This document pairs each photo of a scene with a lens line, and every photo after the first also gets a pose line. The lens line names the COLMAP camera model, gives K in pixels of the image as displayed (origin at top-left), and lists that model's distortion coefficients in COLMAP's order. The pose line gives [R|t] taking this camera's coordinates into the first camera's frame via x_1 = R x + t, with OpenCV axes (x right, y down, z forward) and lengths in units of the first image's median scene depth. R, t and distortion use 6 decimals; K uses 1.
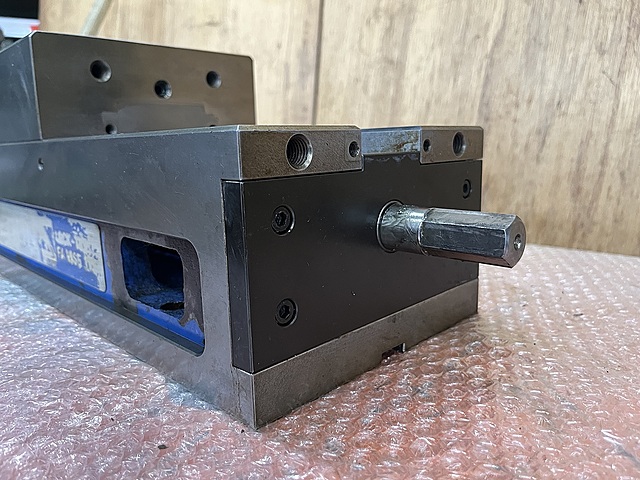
lens RADIAL K [[497.3, 0, 320.0], [0, 497.3, 240.0], [0, 0, 1]] dist [0.048068, -0.101820]
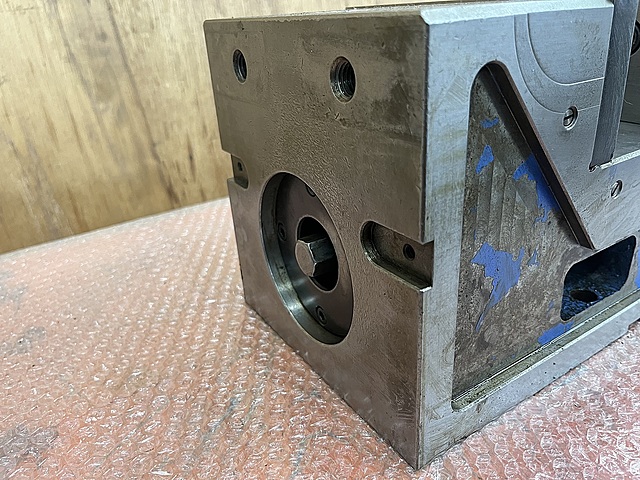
lens RADIAL K [[497.3, 0, 320.0], [0, 497.3, 240.0], [0, 0, 1]] dist [0.048068, -0.101820]
pose [[0.193461, -0.393704, 0.898649, -1.005252], [0.238026, 0.907423, 0.346306, -0.285506], [-0.951796, 0.146905, 0.269263, 0.951174]]
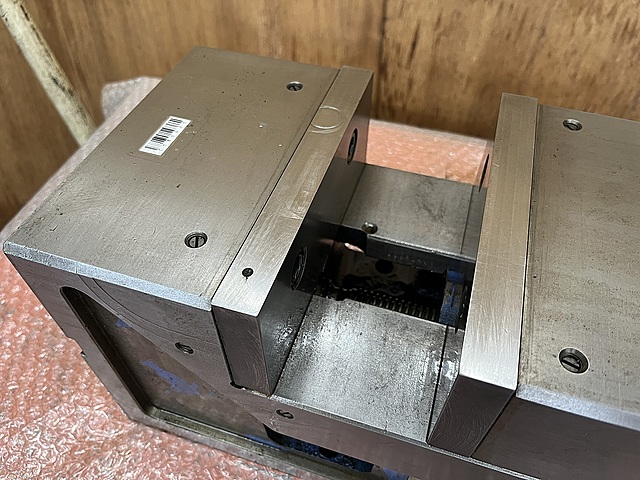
lens RADIAL K [[497.3, 0, 320.0], [0, 497.3, 240.0], [0, 0, 1]] dist [0.048068, -0.101820]
pose [[0.888824, -0.330479, 0.317452, -0.650955], [0.065379, 0.777115, 0.625953, -0.496561], [-0.453561, -0.535608, 0.712325, 0.595589]]
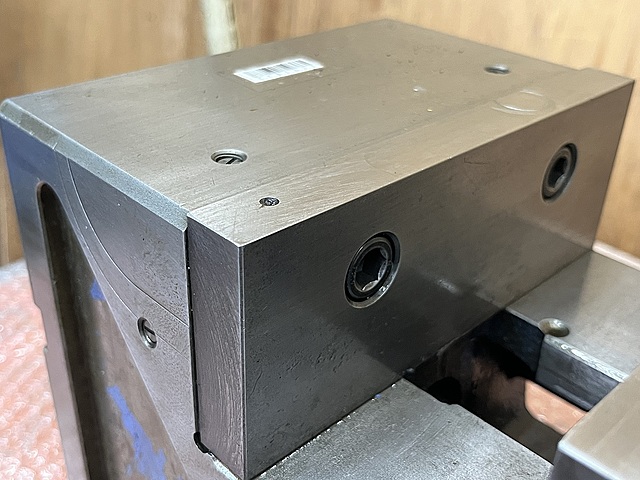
lens RADIAL K [[757.8, 0, 320.0], [0, 757.8, 240.0], [0, 0, 1]] dist [0.002887, 0.003058]
pose [[0.998086, 0.061114, 0.009455, -0.577695], [-0.060877, 0.944074, 0.324065, -0.359414], [0.010879, -0.324020, 0.945988, 0.557858]]
